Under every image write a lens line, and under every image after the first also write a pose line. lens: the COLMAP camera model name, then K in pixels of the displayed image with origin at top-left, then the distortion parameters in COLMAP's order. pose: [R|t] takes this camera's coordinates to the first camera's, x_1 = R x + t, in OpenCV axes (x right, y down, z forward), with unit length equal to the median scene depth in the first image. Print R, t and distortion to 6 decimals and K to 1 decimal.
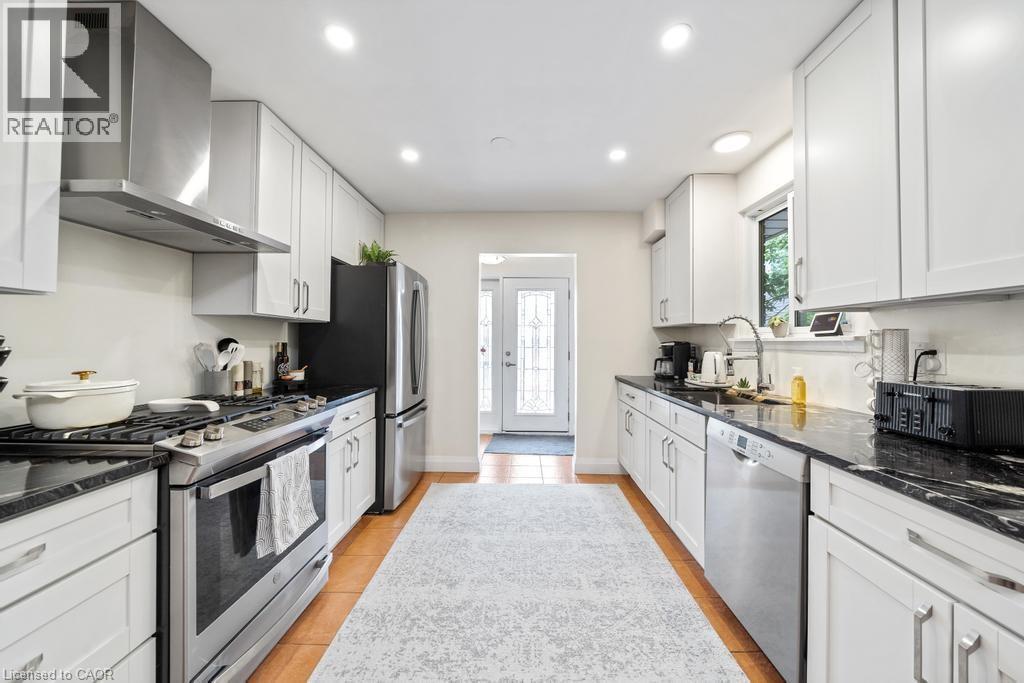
lens RADIAL K [[362.3, 0, 517.5], [0, 362.3, 340.2], [0, 0, 1]] dist [-0.006121, 0.000090]
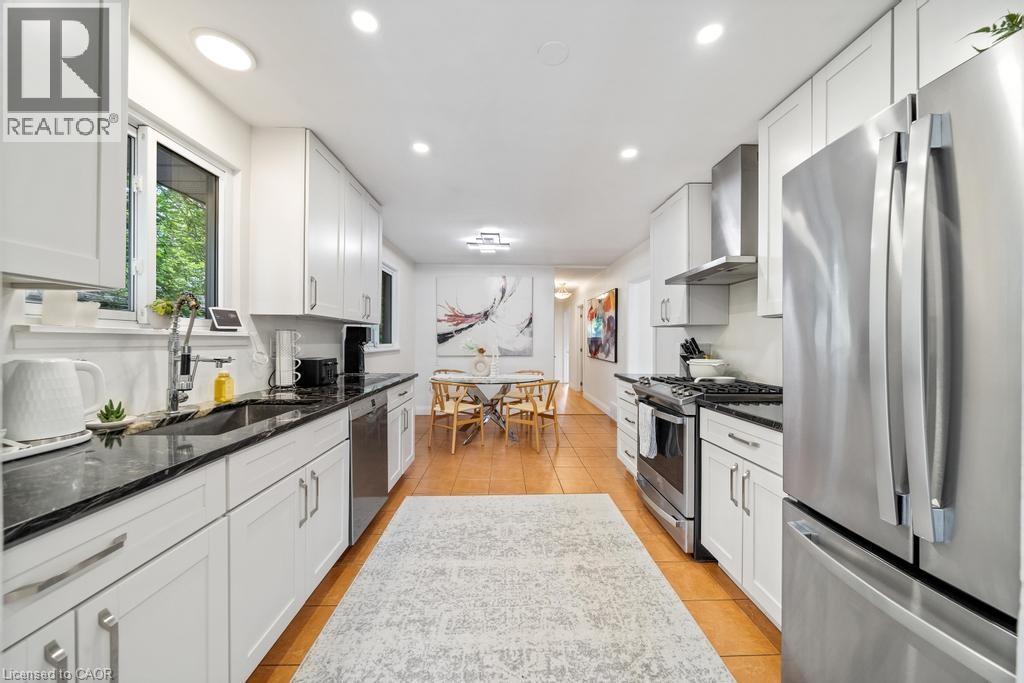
lens RADIAL K [[362.3, 0, 517.5], [0, 362.3, 340.2], [0, 0, 1]] dist [-0.006121, 0.000090]
pose [[-0.998811, -0.010439, -0.047615, 0.052500], [-0.010219, 0.999936, -0.004862, 0.008907], [0.047663, -0.004369, -0.998854, 1.716155]]
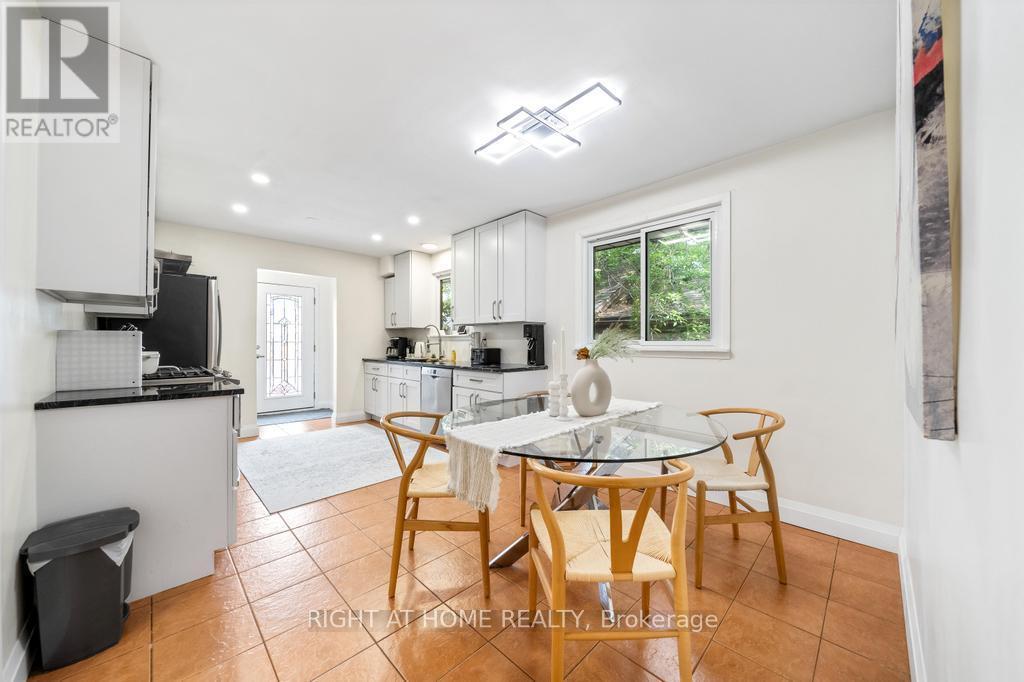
lens RADIAL K [[362.3, 0, 517.5], [0, 362.3, 339.7], [0, 0, 1]] dist [-0.006121, 0.000090]
pose [[0.695661, 0.003259, 0.718363, -0.618739], [-0.002614, 0.999995, -0.002005, 0.027127], [-0.718365, -0.000483, 0.695666, -0.920608]]
